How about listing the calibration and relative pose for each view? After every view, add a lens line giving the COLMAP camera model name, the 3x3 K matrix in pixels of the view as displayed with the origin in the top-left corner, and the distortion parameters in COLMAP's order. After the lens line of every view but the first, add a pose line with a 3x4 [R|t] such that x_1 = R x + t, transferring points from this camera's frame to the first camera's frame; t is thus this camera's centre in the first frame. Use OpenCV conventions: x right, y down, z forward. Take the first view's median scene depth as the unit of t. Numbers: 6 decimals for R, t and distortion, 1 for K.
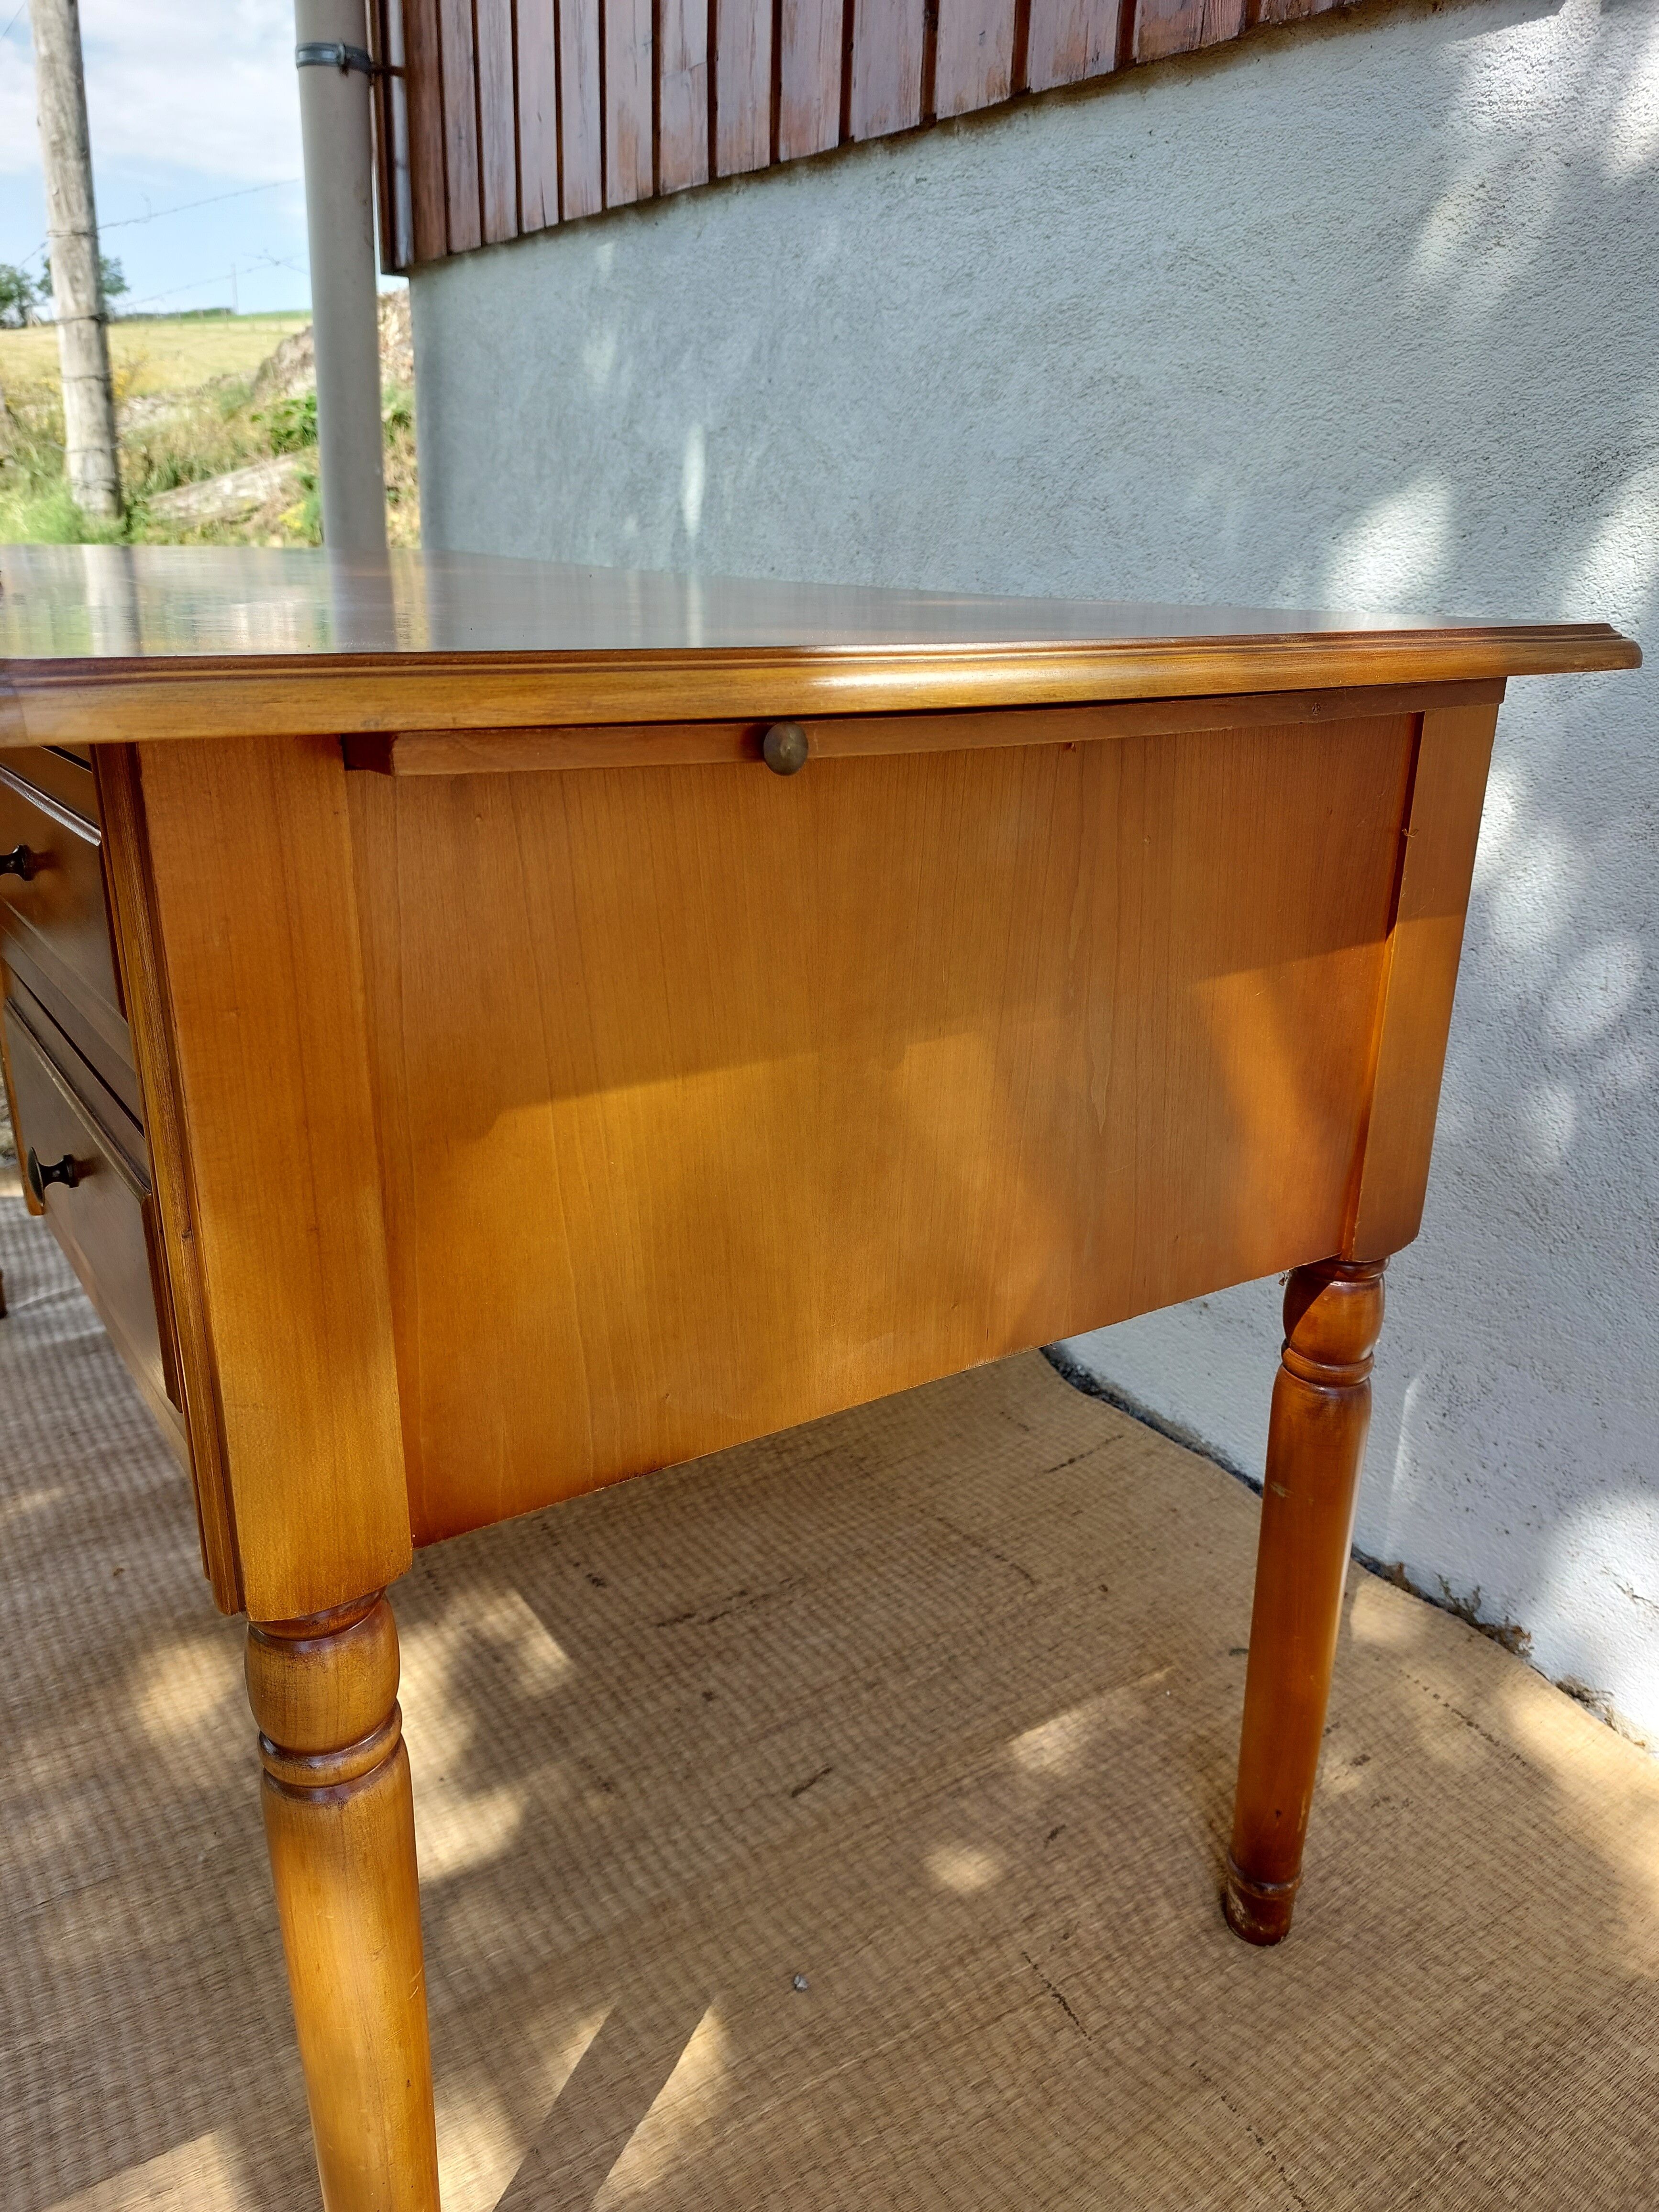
lens RADIAL K [[1620.6, 0, 900.8], [0, 1620.6, 1115.3], [0, 0, 1]] dist [0.070937, -0.001426]
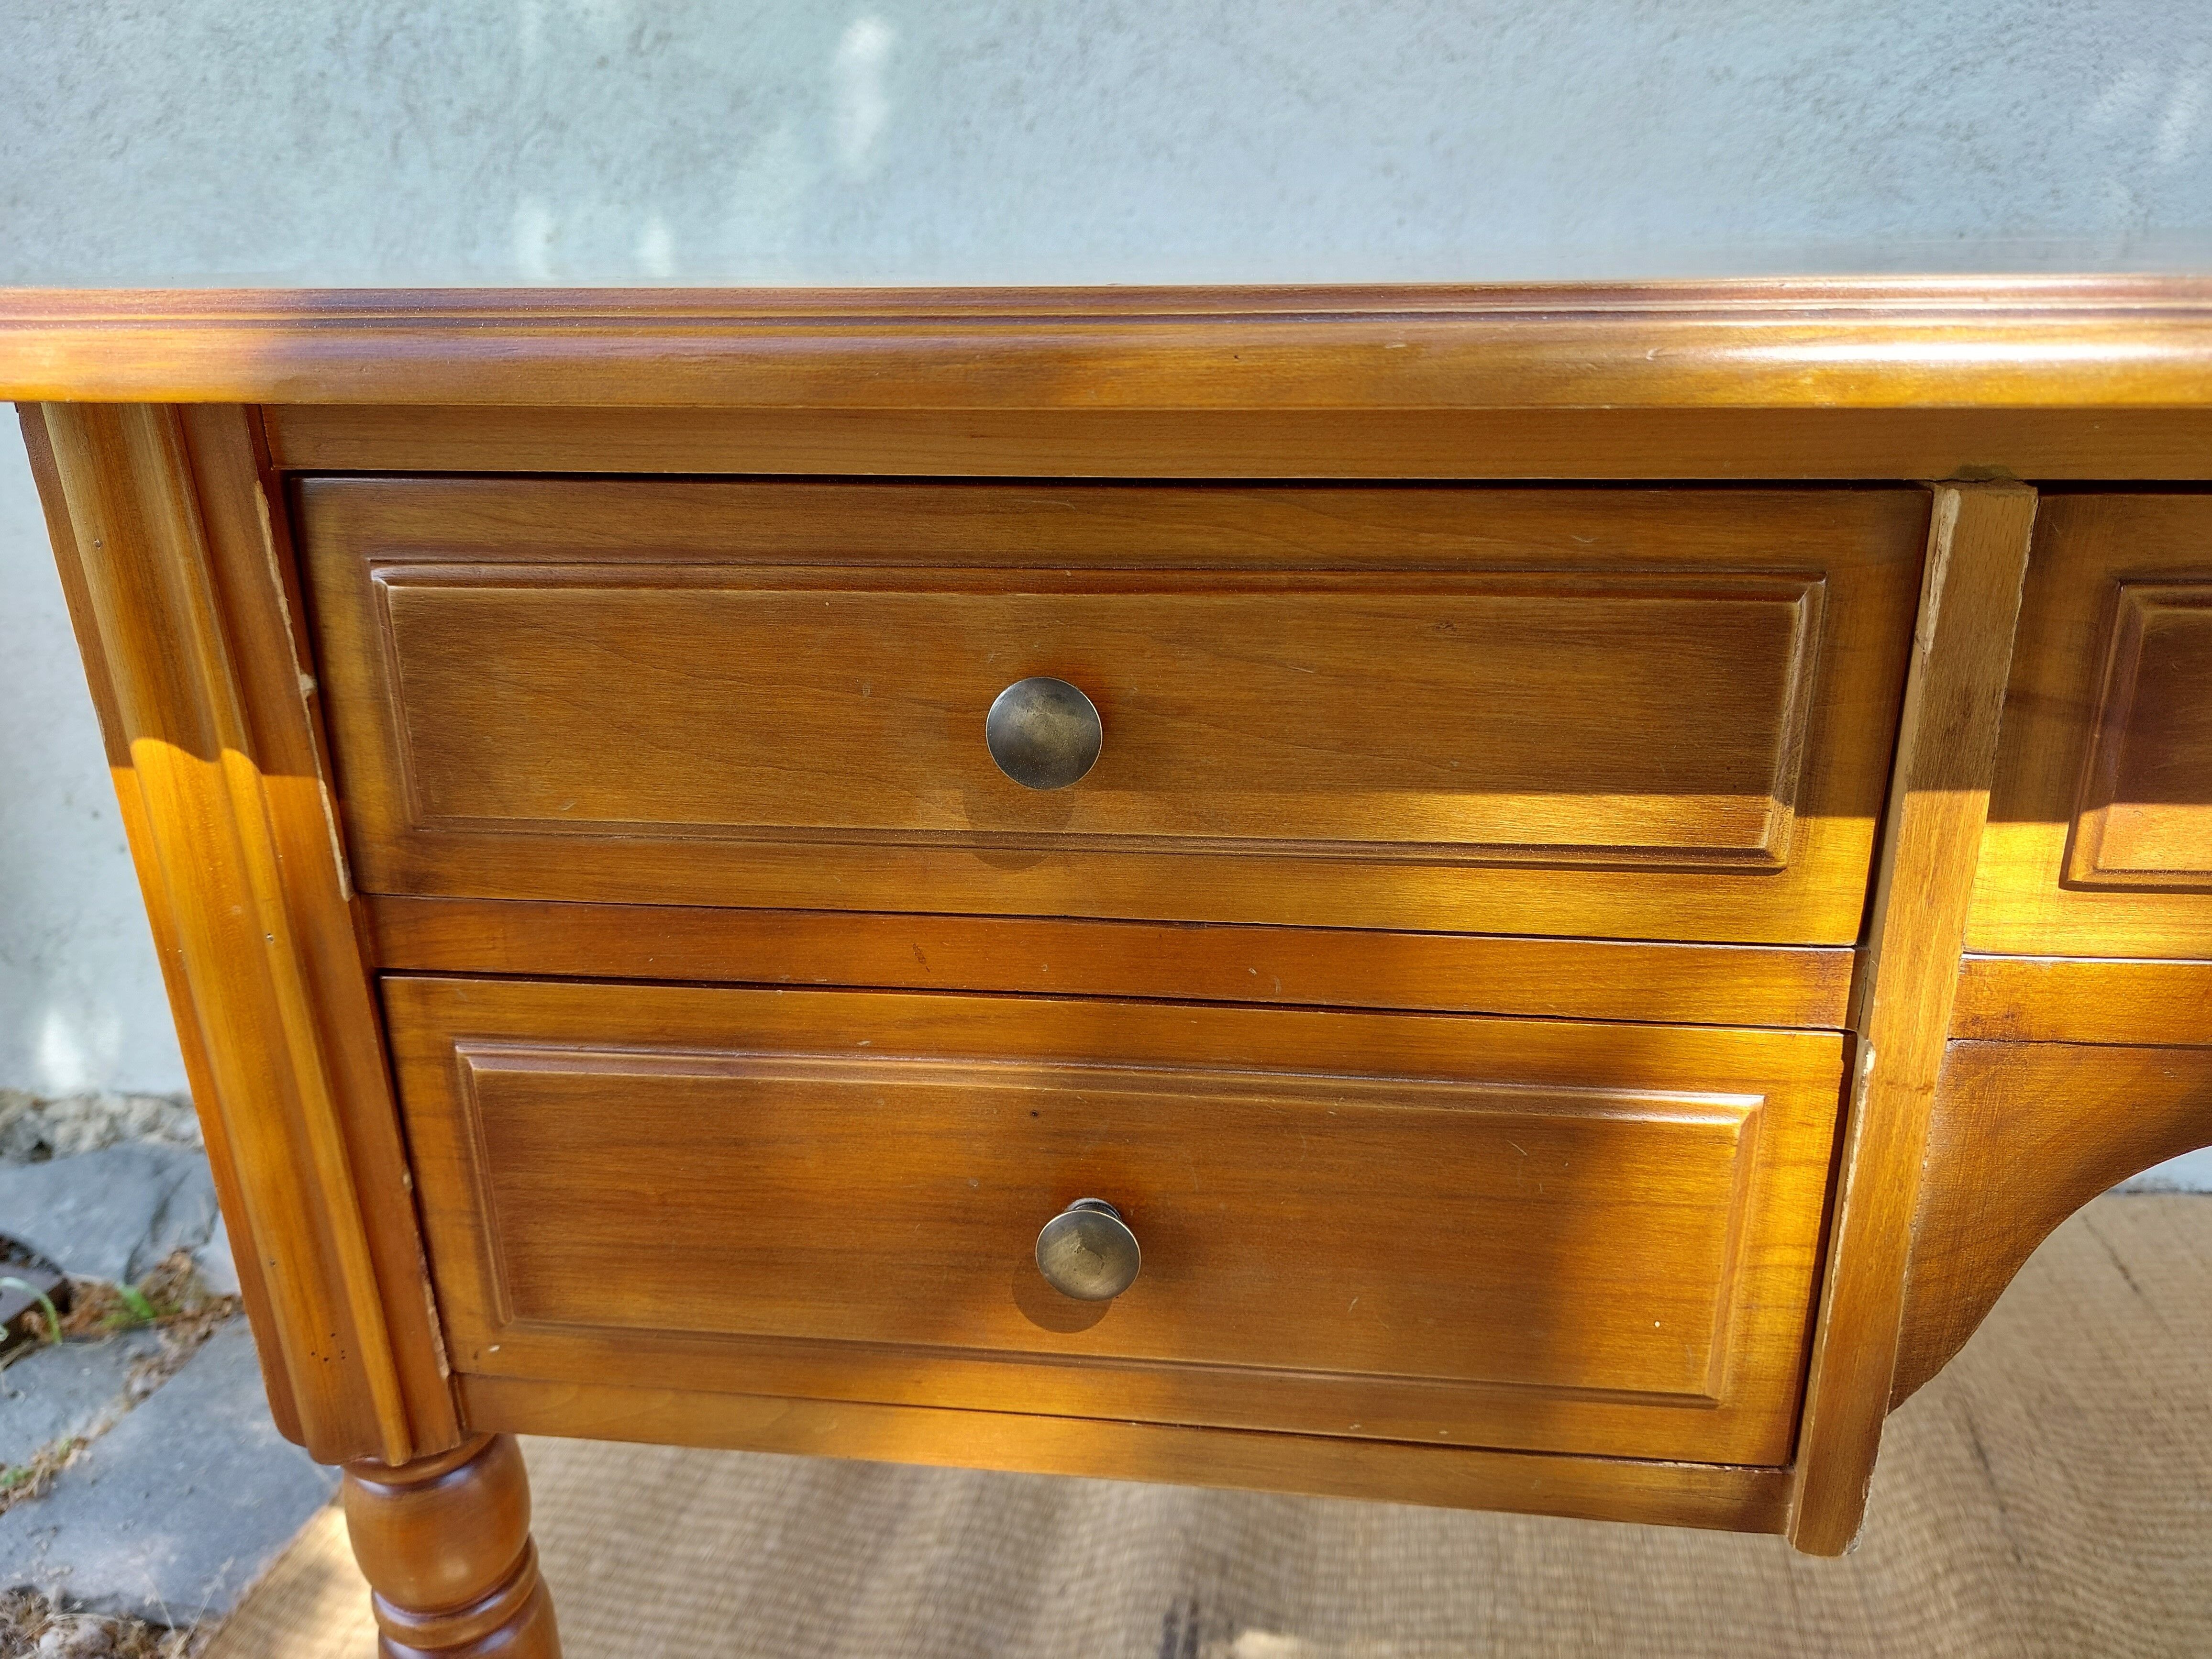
lens RADIAL K [[1615.2, 0, 1149.0], [0, 1615.2, 838.4], [0, 0, 1]] dist [0.046260, -0.048170]
pose [[0.666434, -0.297616, 0.683587, -0.766496], [0.287121, 0.948605, 0.133082, -0.264576], [-0.688061, 0.107582, 0.717634, 0.733850]]
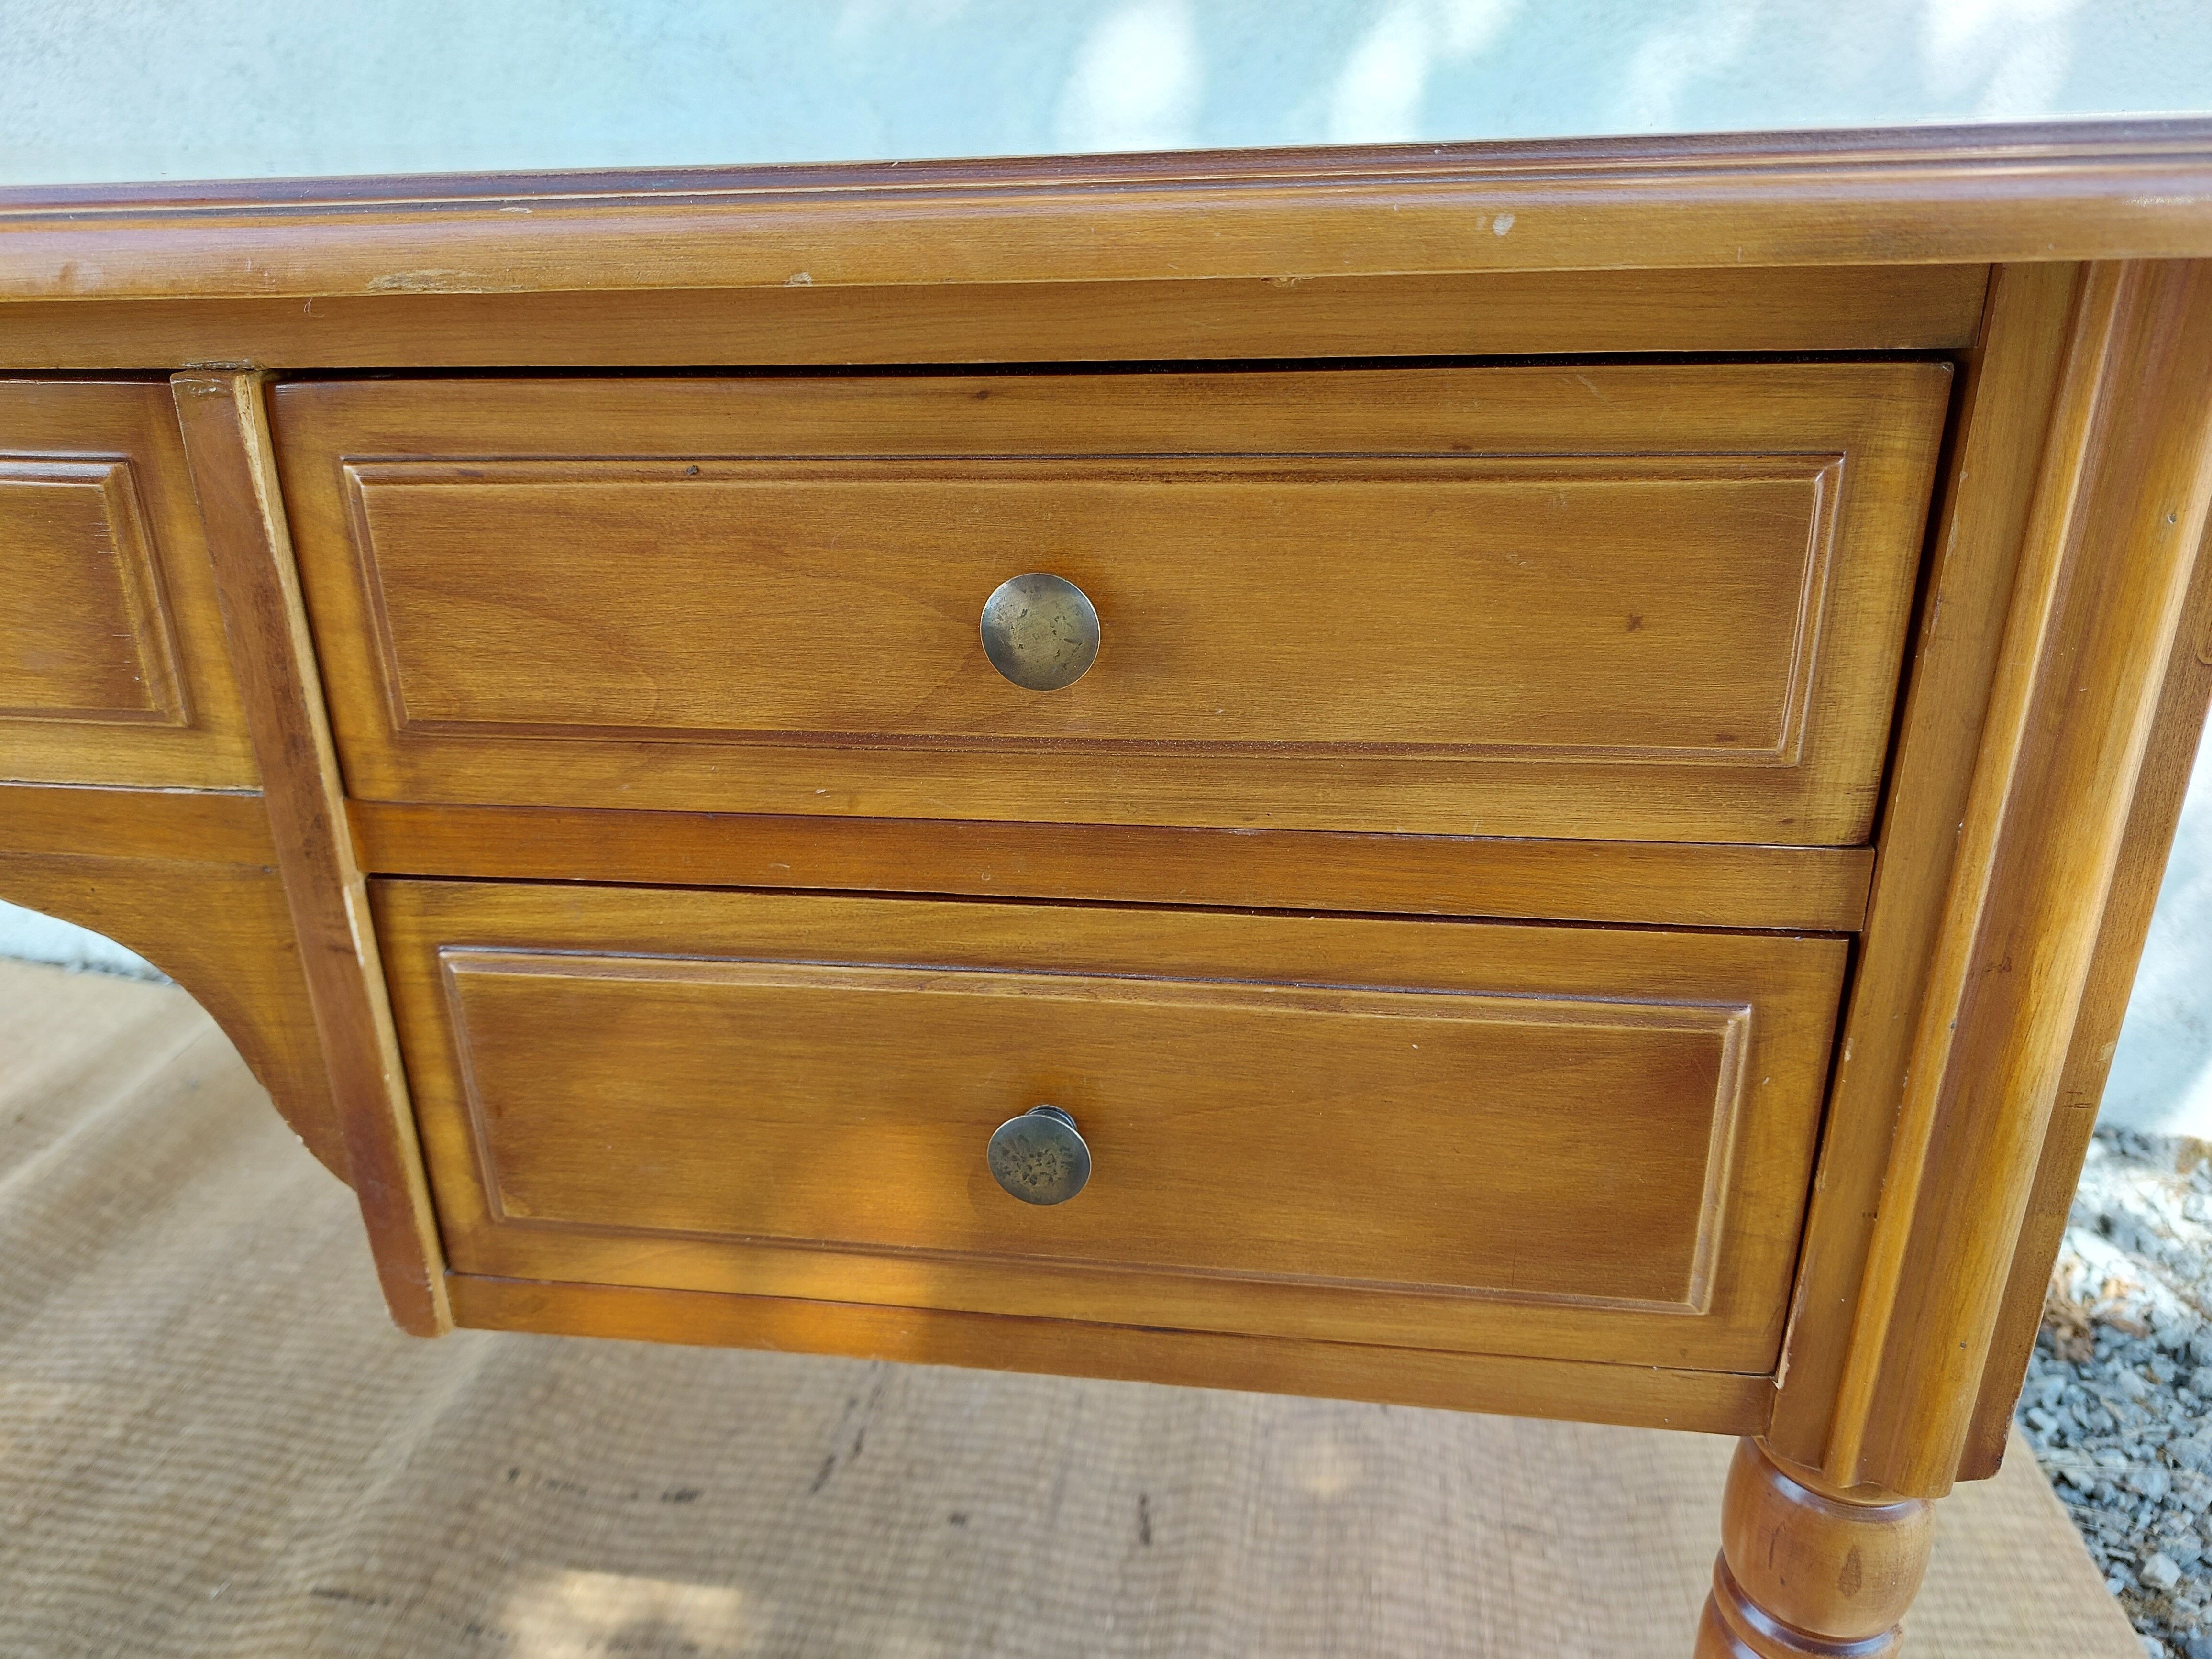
lens RADIAL K [[1616.3, 0, 1104.1], [0, 1616.3, 839.4], [0, 0, 1]] dist [0.037666, -0.027479]
pose [[0.708603, -0.319290, 0.629234, -0.388204], [0.267995, 0.946722, 0.178592, -0.081261], [-0.652733, 0.042081, 0.756418, 0.252406]]
